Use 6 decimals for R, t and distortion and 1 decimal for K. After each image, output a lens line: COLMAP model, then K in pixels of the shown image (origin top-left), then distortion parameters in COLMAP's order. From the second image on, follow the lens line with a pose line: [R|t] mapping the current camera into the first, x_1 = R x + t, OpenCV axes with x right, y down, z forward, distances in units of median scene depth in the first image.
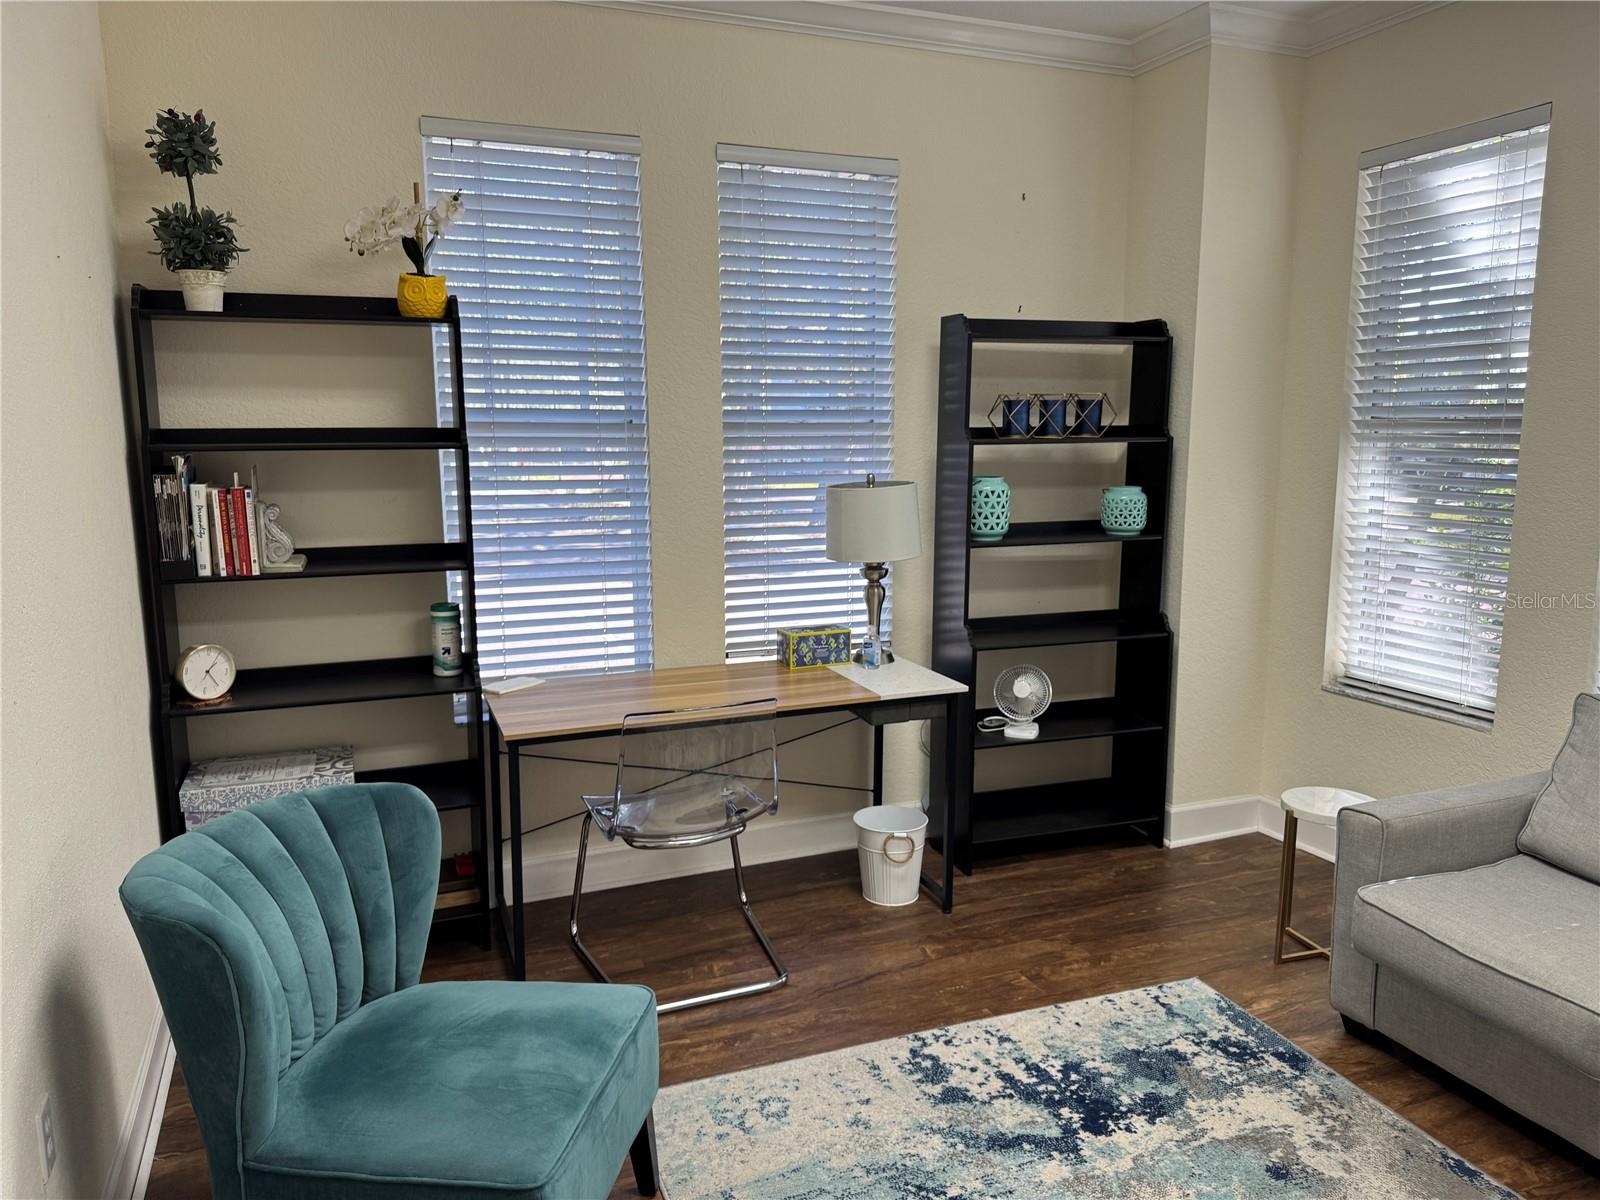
lens RADIAL K [[1137.4, 0, 811.4], [0, 1137.4, 600.5], [0, 0, 1]] dist [0.073465, -0.079123]
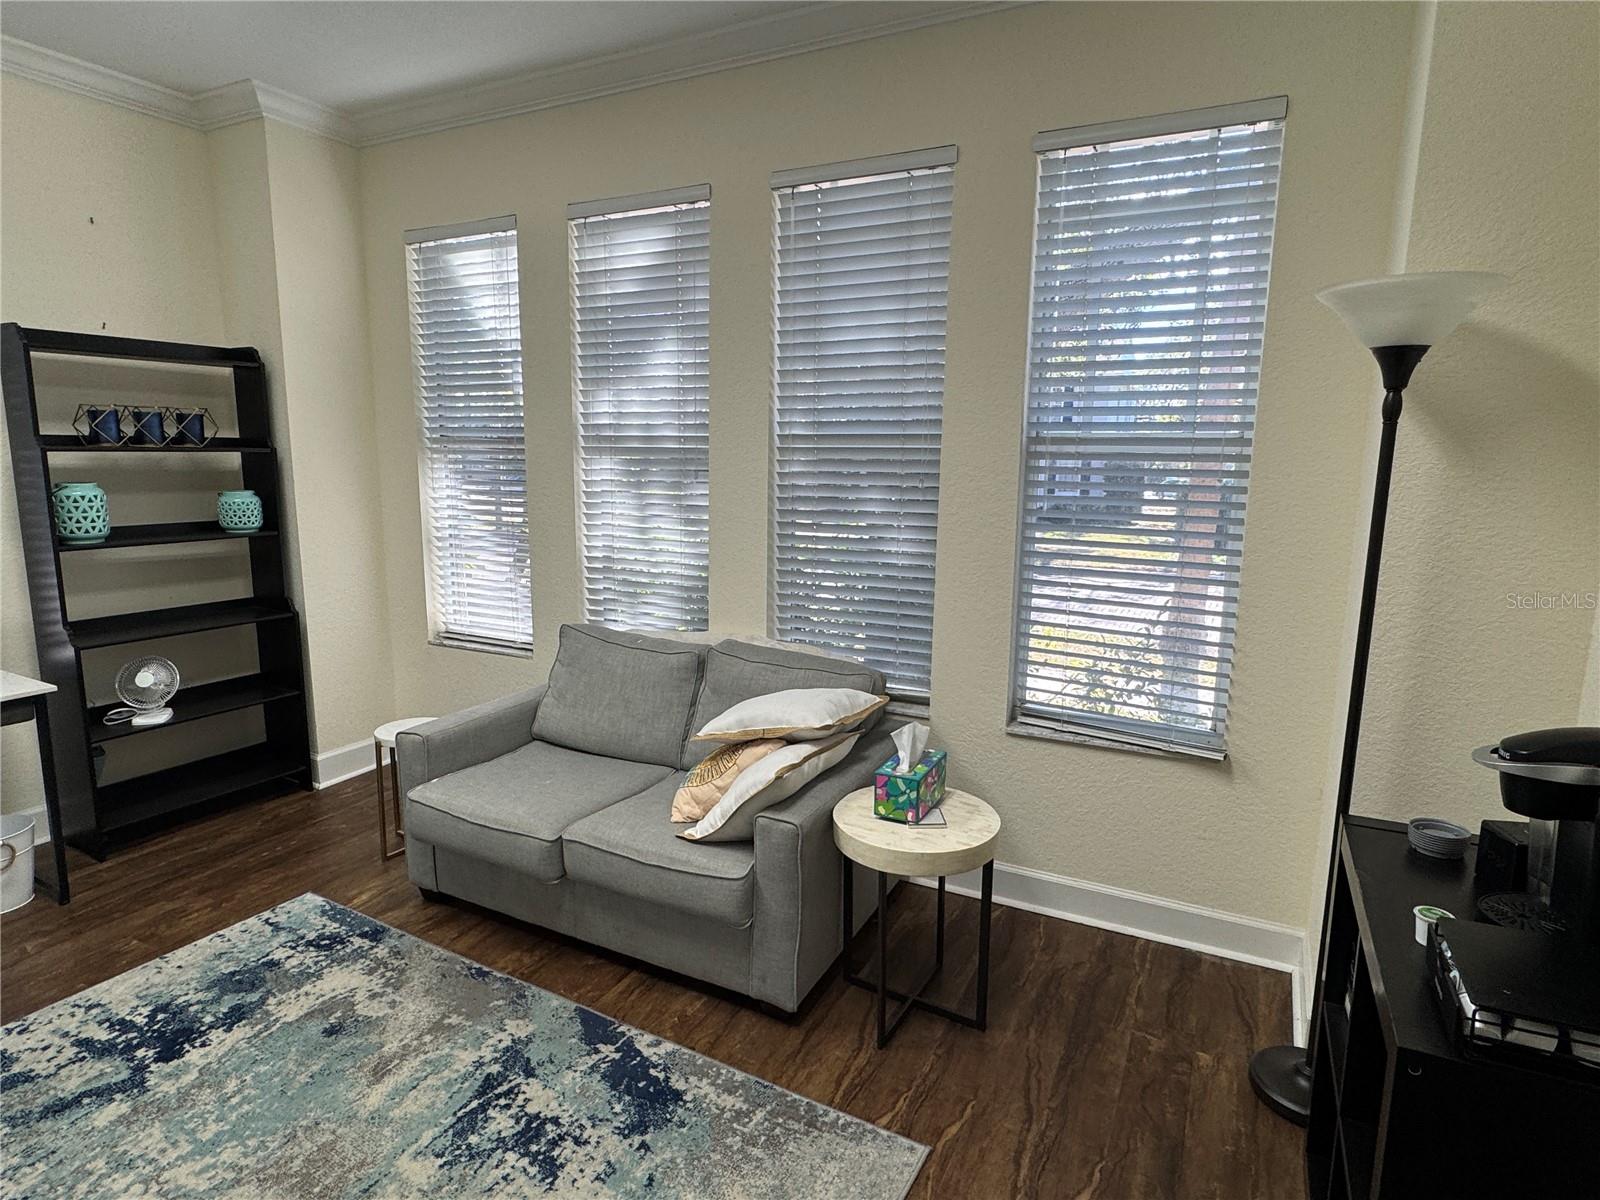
lens RADIAL K [[878.0, 0, 796.1], [0, 878.0, 606.4], [0, 0, 1]] dist [0.002281, -0.002339]
pose [[0.765432, -0.101515, 0.635459, 0.159405], [0.084562, 0.994783, 0.057061, 0.015969], [-0.637937, 0.010059, 0.770023, -0.044976]]
